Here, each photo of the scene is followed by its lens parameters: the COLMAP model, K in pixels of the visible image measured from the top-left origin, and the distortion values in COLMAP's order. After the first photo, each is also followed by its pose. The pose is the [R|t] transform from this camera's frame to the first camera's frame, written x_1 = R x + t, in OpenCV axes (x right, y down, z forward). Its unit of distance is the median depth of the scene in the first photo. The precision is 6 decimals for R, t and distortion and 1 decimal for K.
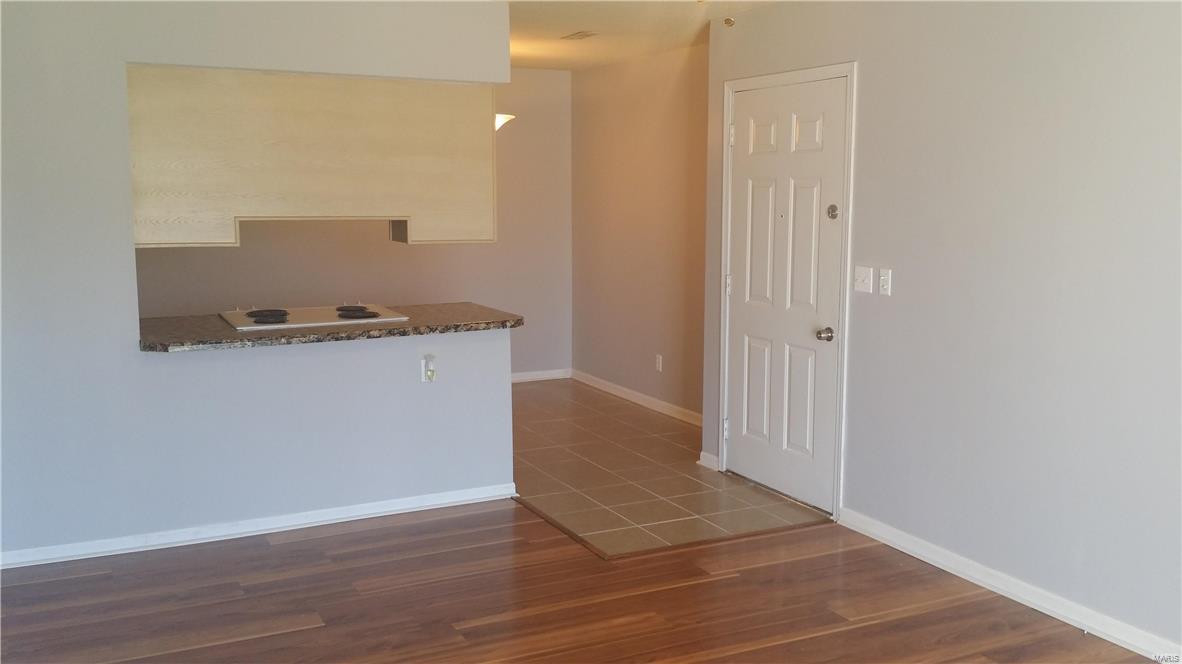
lens RADIAL K [[1075.2, 0, 598.8], [0, 1075.2, 331.3], [0, 0, 1]] dist [0.134843, -0.323123]
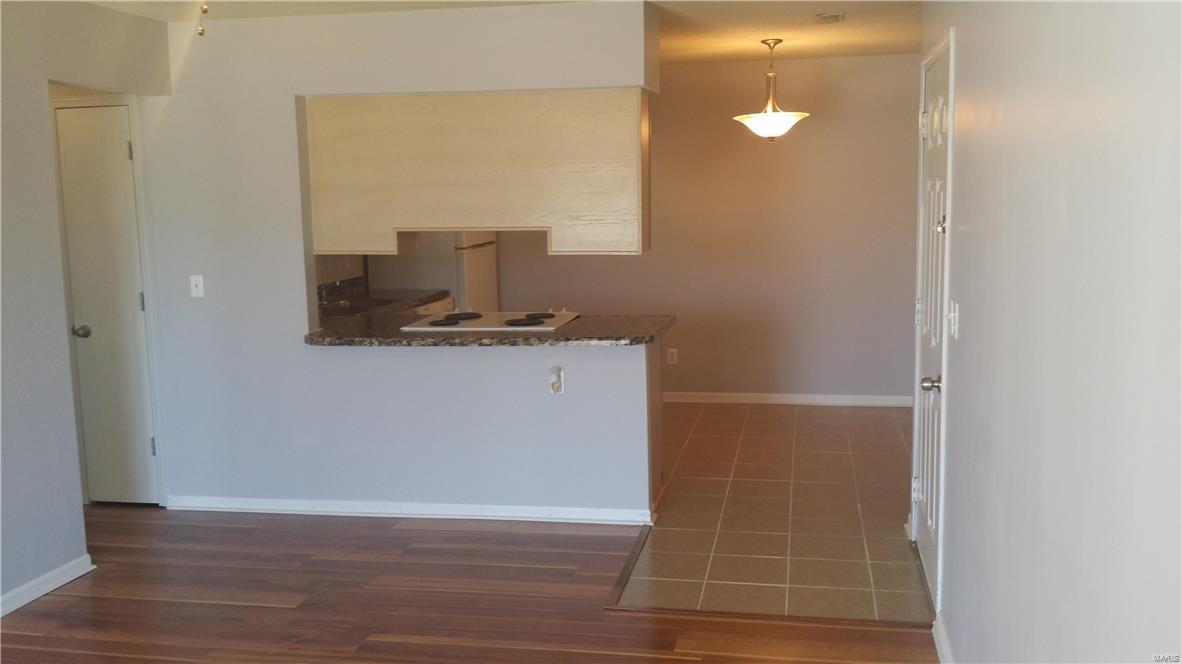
lens RADIAL K [[1075.2, 0, 598.8], [0, 1075.2, 331.3], [0, 0, 1]] dist [0.134843, -0.323123]
pose [[0.799525, 0.064261, -0.597185, 0.495567], [-0.063128, 0.997744, 0.022846, -0.038359], [0.597306, 0.019433, 0.801778, 0.246255]]
